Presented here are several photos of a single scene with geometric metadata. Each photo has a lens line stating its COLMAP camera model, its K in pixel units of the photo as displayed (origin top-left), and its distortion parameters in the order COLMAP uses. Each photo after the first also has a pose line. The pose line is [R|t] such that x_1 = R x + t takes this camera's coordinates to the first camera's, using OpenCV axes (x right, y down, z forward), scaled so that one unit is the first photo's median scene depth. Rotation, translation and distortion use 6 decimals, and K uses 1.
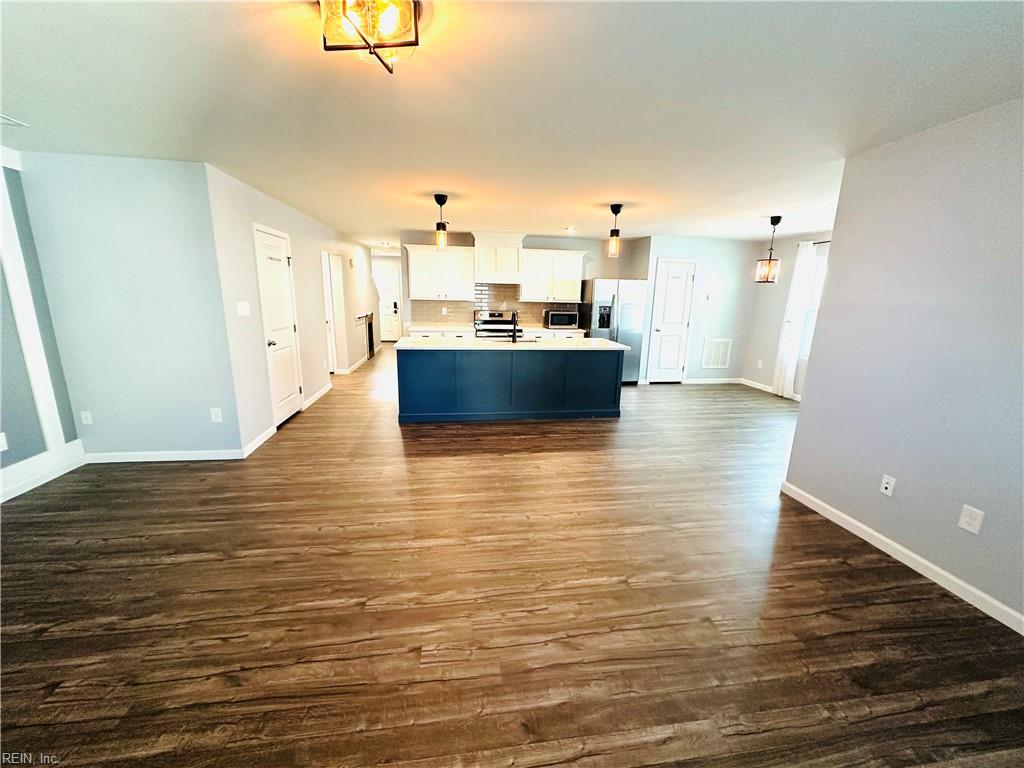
lens RADIAL K [[406.7, 0, 512.0], [0, 406.7, 384.0], [0, 0, 1]] dist [-0.003659, -0.000778]
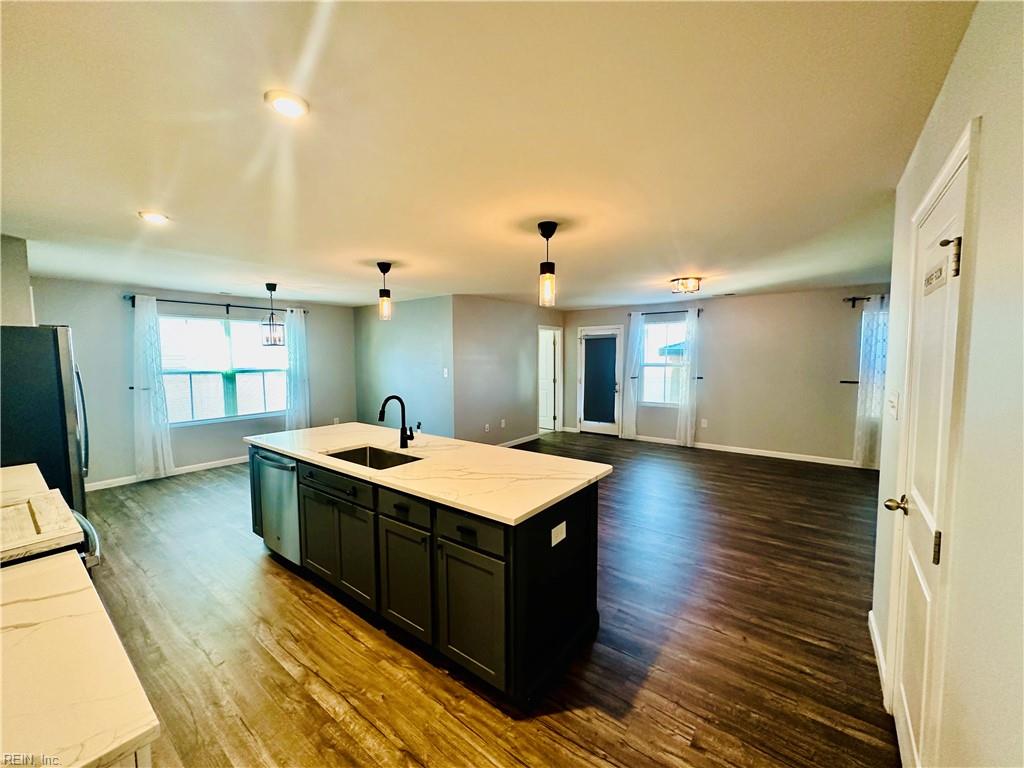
lens RADIAL K [[406.7, 0, 512.0], [0, 406.7, 384.0], [0, 0, 1]] dist [-0.003659, -0.000778]
pose [[-0.704000, -0.066156, 0.707112, -0.395706], [0.147207, 0.960436, 0.236415, -0.241130], [-0.694776, 0.270528, -0.666409, 1.000554]]
